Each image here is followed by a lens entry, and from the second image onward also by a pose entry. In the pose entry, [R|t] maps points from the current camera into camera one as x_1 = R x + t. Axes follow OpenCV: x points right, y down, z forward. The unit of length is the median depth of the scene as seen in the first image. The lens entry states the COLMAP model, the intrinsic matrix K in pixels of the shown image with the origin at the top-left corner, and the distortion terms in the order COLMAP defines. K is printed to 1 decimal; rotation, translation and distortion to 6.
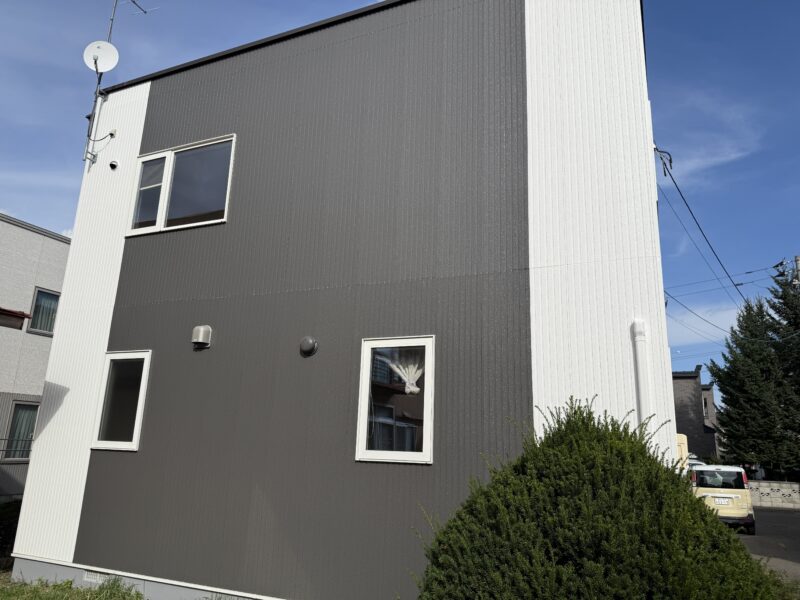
lens RADIAL K [[556.6, 0, 401.5], [0, 556.6, 300.8], [0, 0, 1]] dist [0.032990, -0.049590]
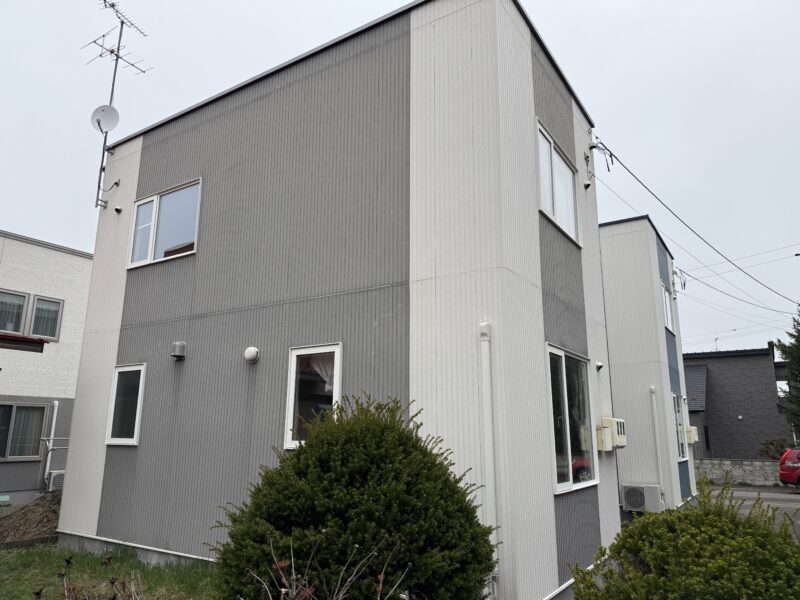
lens RADIAL K [[556.6, 0, 398.3], [0, 556.6, 305.6], [0, 0, 1]] dist [0.032990, -0.049590]
pose [[0.987268, -0.061795, -0.146570, 0.276097], [0.065157, 0.997708, 0.018243, -0.022840], [0.145107, -0.027560, 0.989032, -0.119492]]
